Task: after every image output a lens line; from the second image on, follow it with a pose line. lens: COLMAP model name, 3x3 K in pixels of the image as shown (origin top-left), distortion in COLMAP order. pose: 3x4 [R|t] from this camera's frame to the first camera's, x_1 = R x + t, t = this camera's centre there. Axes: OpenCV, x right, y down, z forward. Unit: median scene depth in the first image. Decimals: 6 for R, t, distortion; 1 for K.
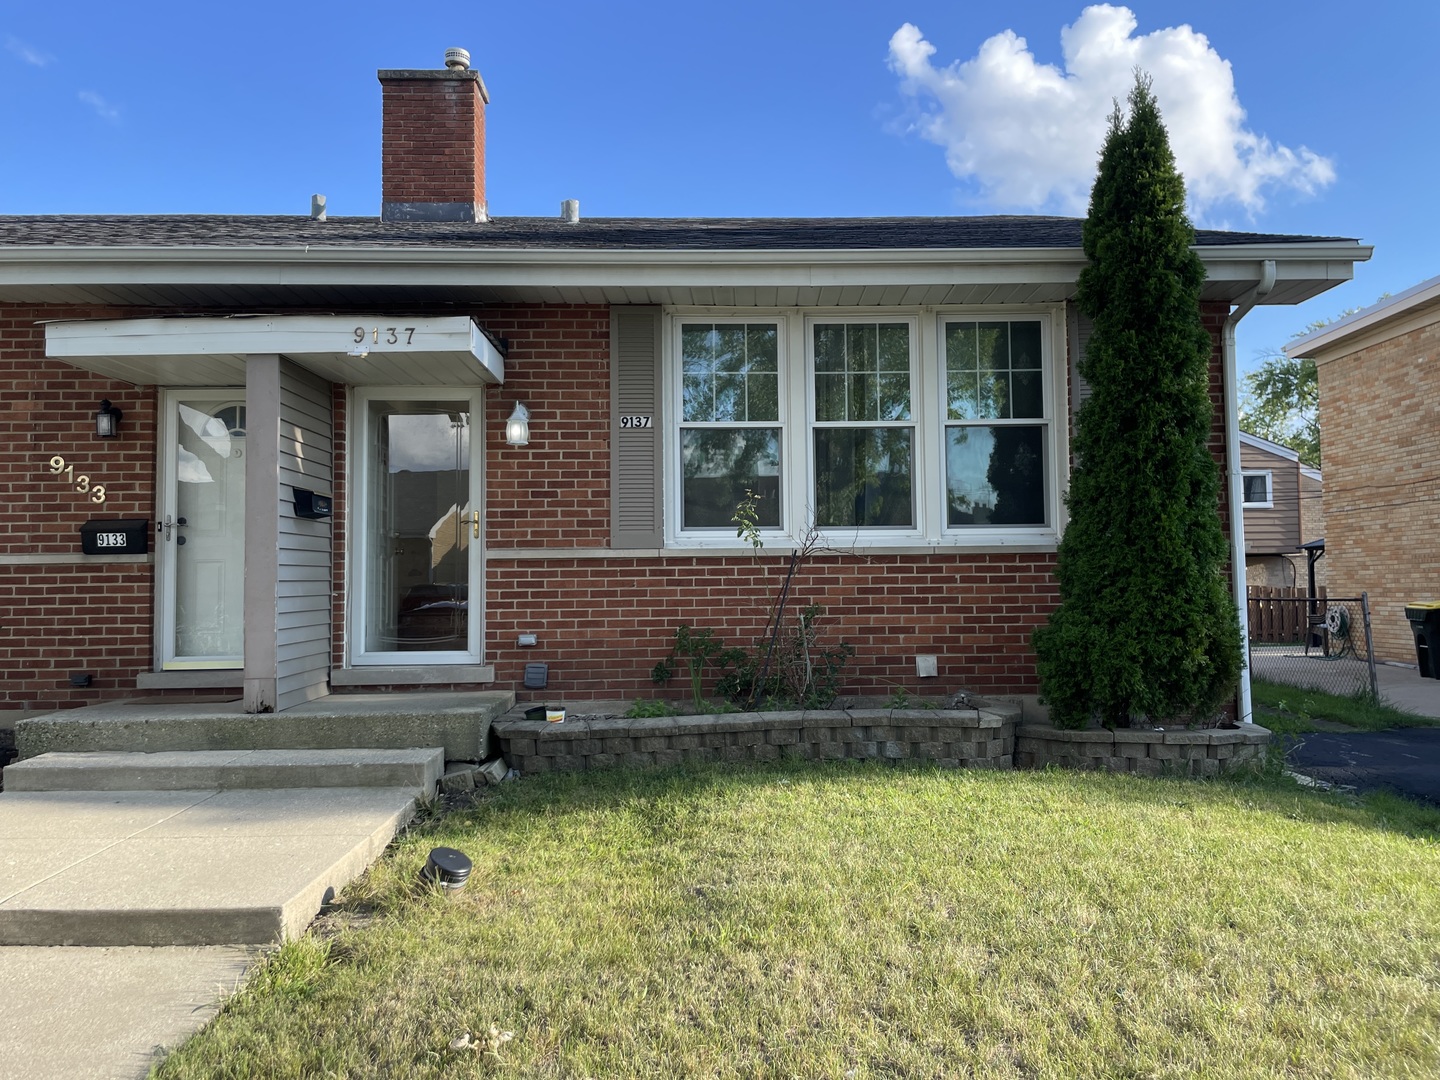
lens RADIAL K [[1092.1, 0, 720.0], [0, 1092.1, 540.0], [0, 0, 1]] dist [0.059726, -0.005497]
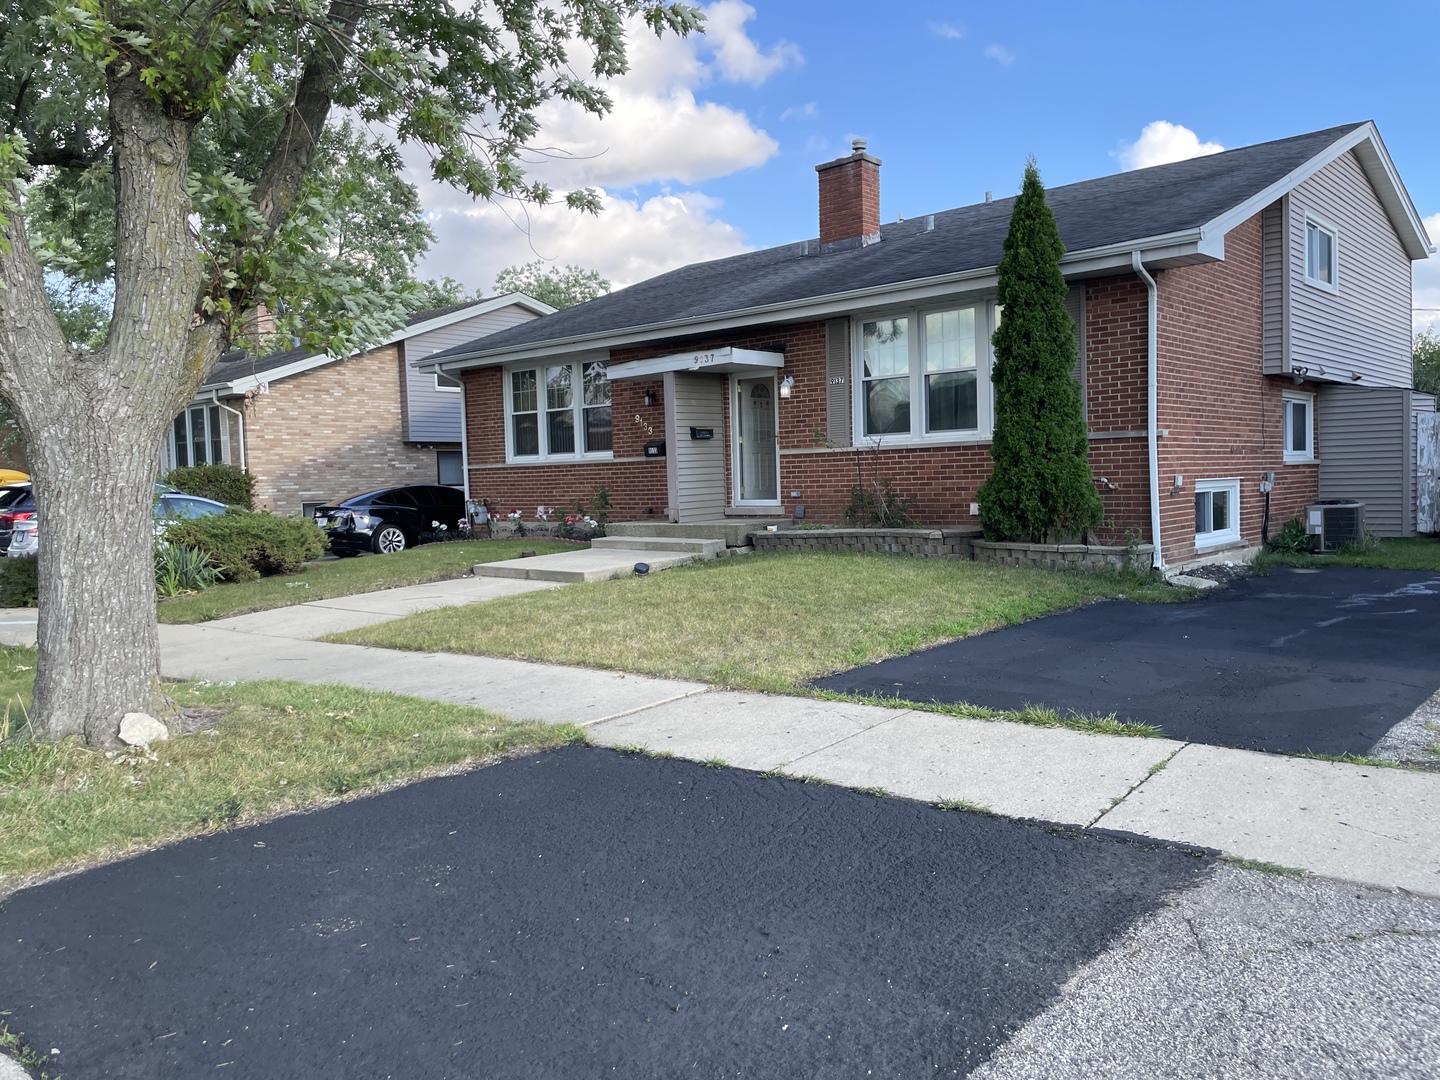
lens RADIAL K [[1092.1, 0, 720.0], [0, 1092.1, 540.0], [0, 0, 1]] dist [0.059726, -0.005497]
pose [[0.716669, 0.029340, -0.696796, 1.123665], [0.051331, 0.994186, 0.094656, -0.022822], [0.695522, -0.103604, 0.710996, -0.535249]]
